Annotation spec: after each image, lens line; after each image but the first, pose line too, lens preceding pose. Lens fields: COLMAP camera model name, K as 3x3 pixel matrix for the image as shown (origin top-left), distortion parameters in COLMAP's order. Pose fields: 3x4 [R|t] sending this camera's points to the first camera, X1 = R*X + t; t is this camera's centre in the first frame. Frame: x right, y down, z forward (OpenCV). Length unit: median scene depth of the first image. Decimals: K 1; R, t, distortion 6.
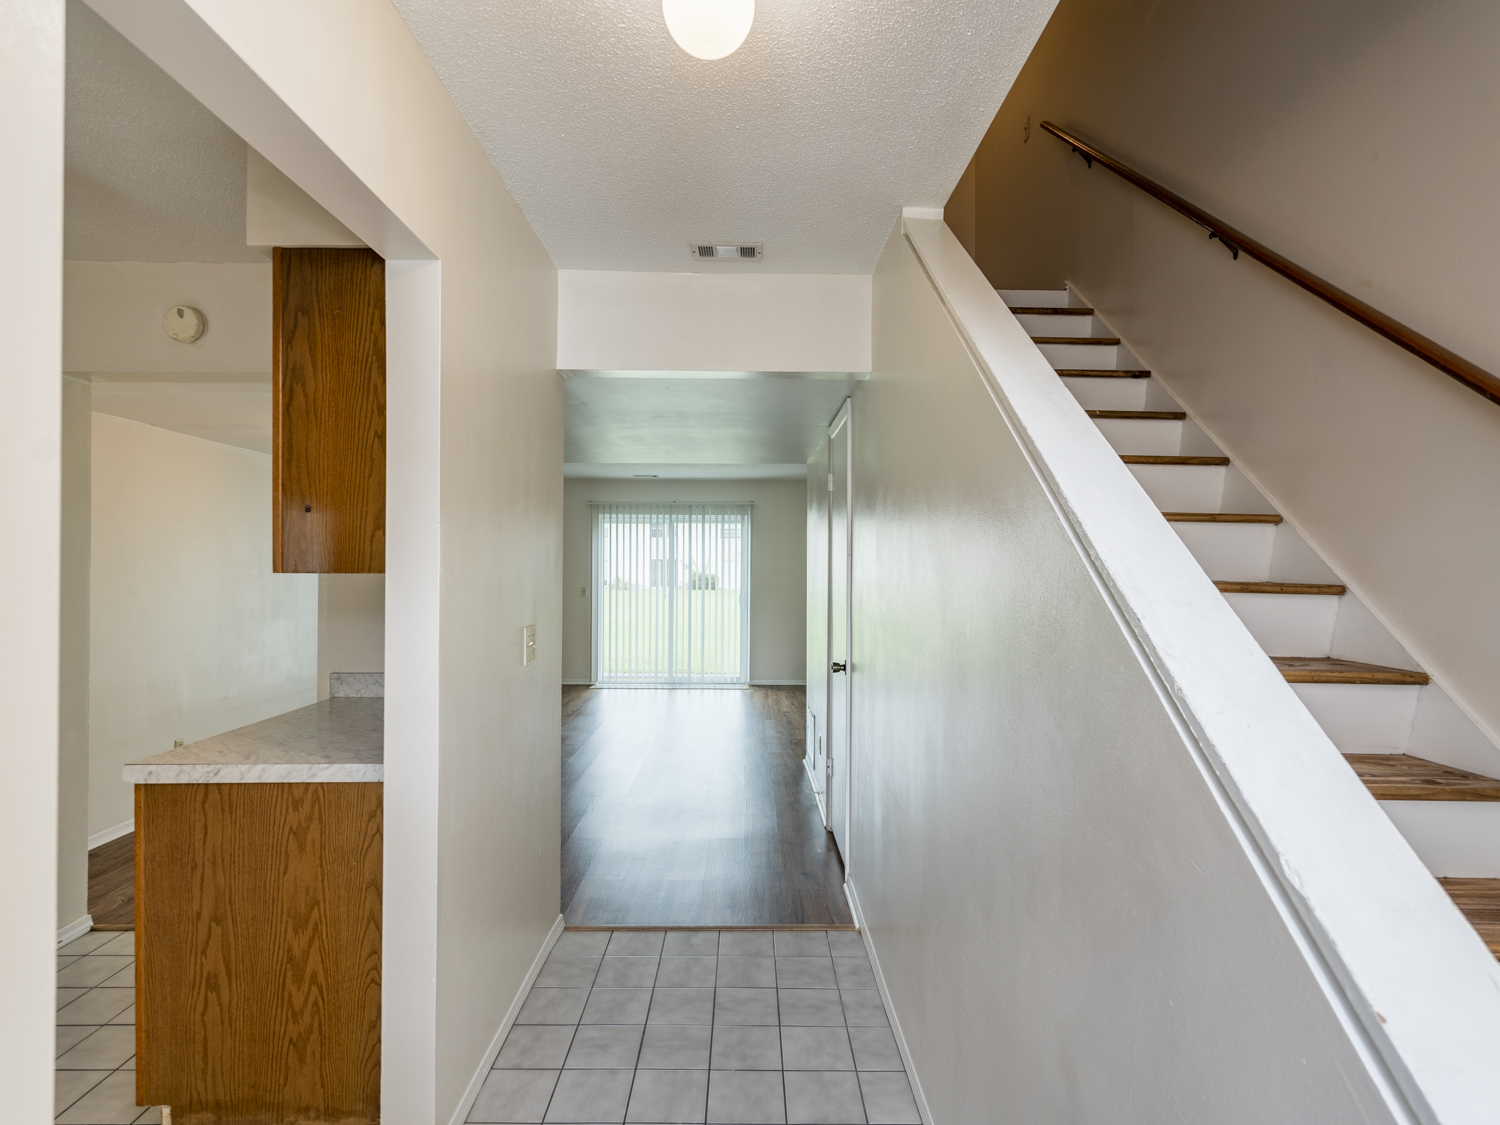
lens RADIAL K [[758.0, 0, 750.0], [0, 758.0, 562.5], [0, 0, 1]] dist [0.003600, 0.000874]
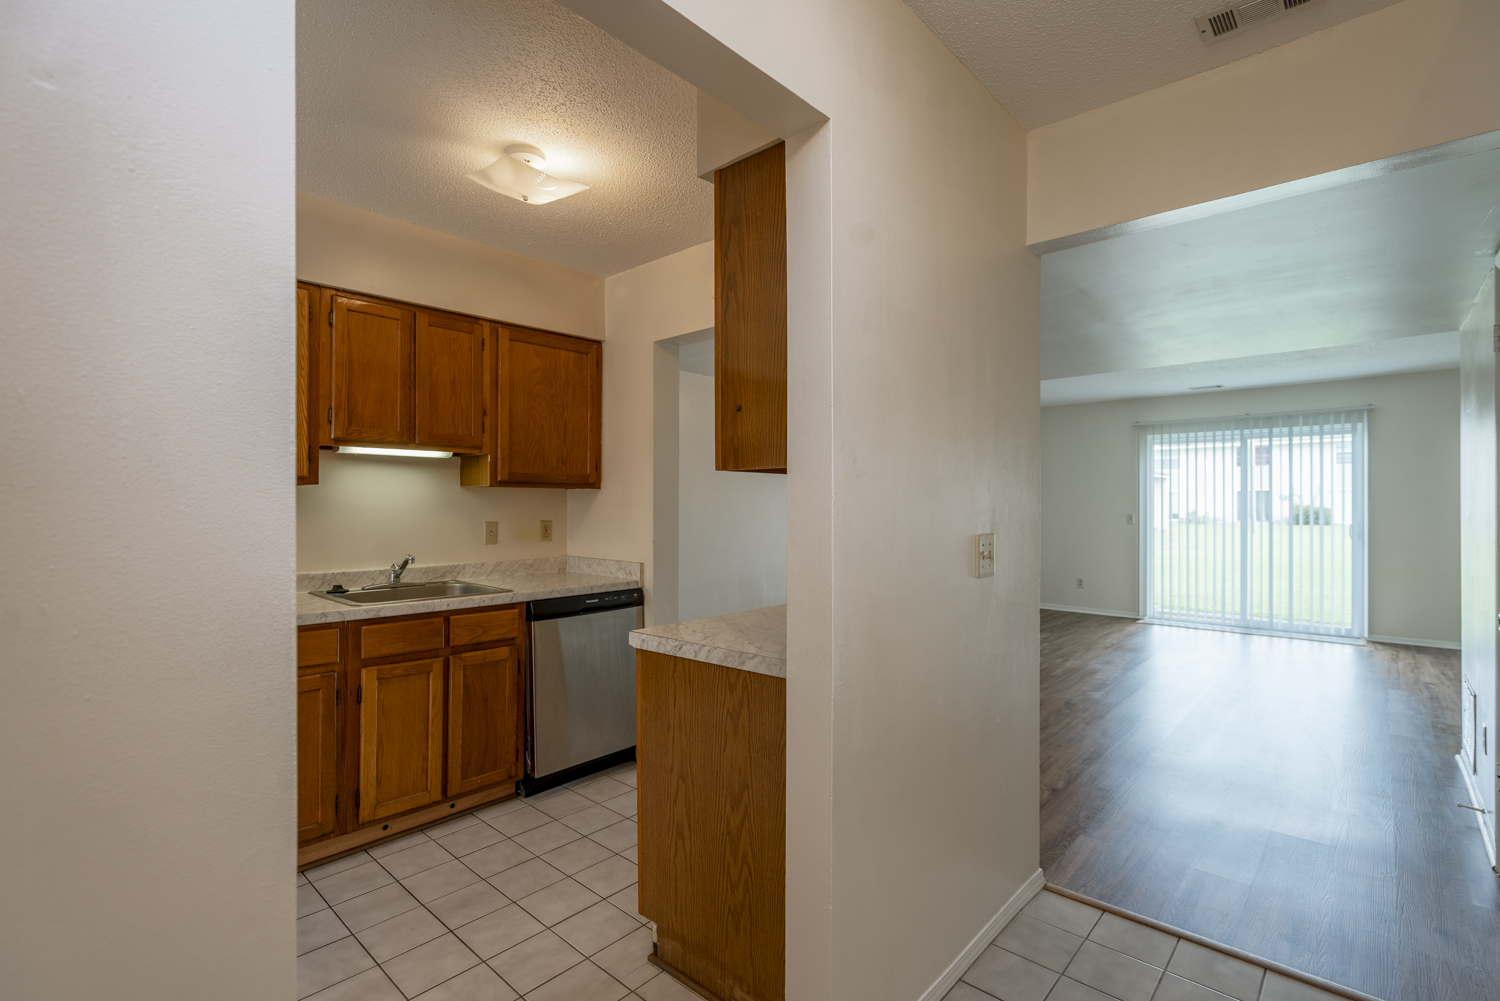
lens RADIAL K [[690.4, 0, 750.0], [0, 690.4, 500.5], [0, 0, 1]] dist [-0.003035, 0.000854]
pose [[0.735770, -0.009690, -0.677162, 0.033252], [0.012854, 0.999917, -0.000342, 0.025645], [0.677109, -0.008453, 0.735834, 0.137979]]
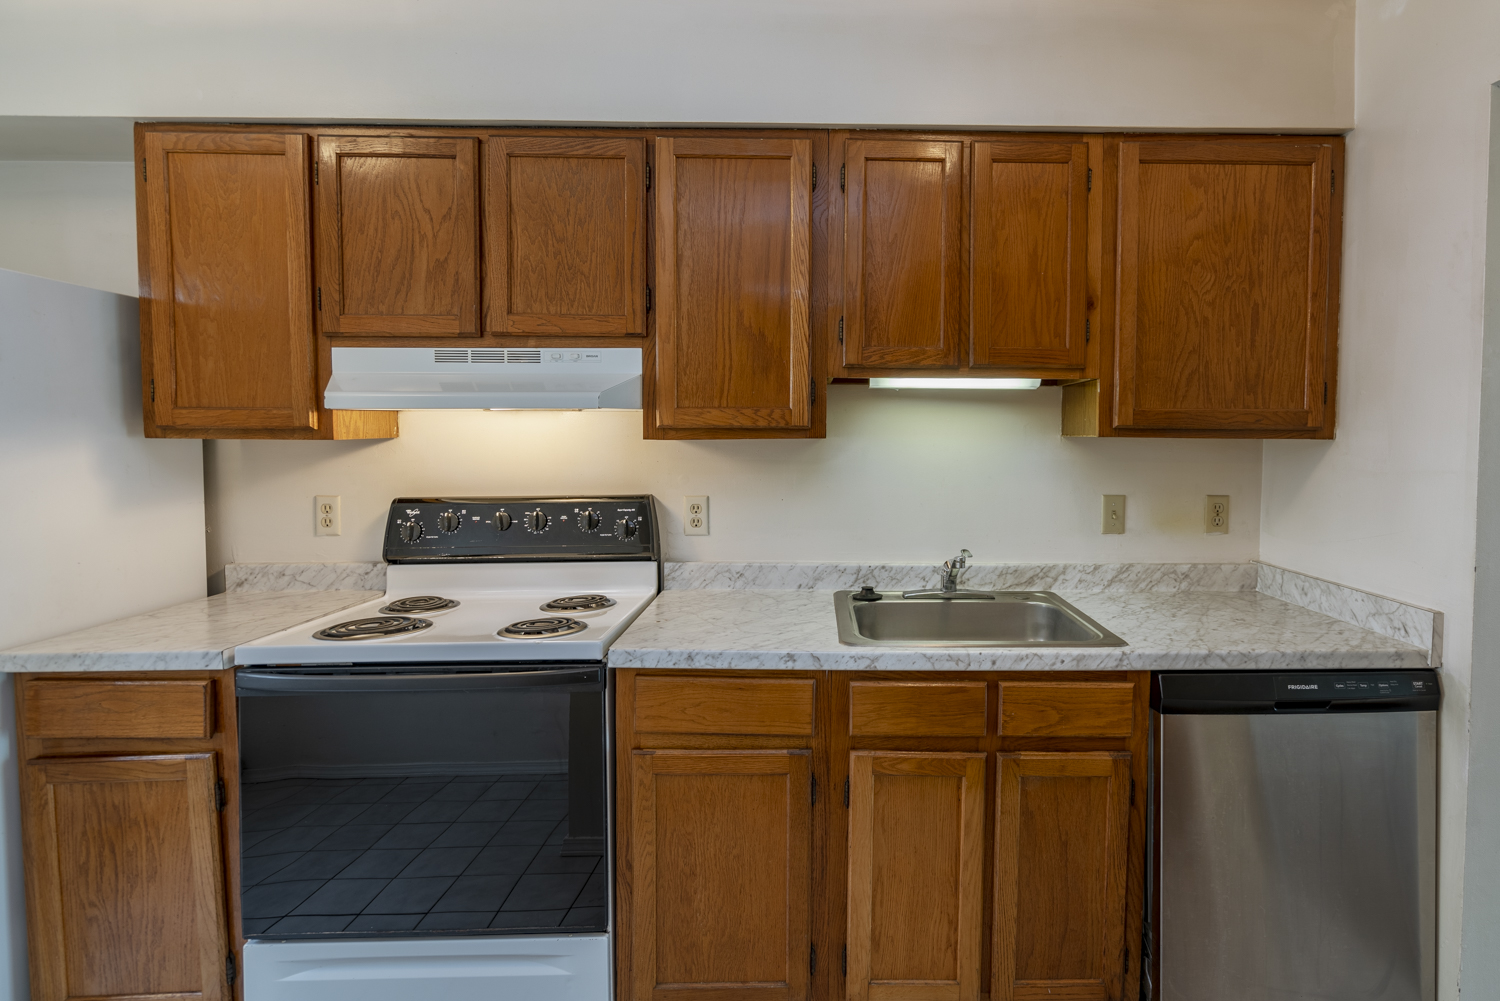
lens RADIAL K [[881.3, 0, 750.6], [0, 881.3, 476.7], [0, 0, 1]] dist [-0.002829, 0.001075]
pose [[0.021084, 0.030491, -0.999313, -0.108852], [0.007431, 0.999502, 0.030654, 0.015533], [0.999750, -0.008072, 0.020847, 0.242808]]
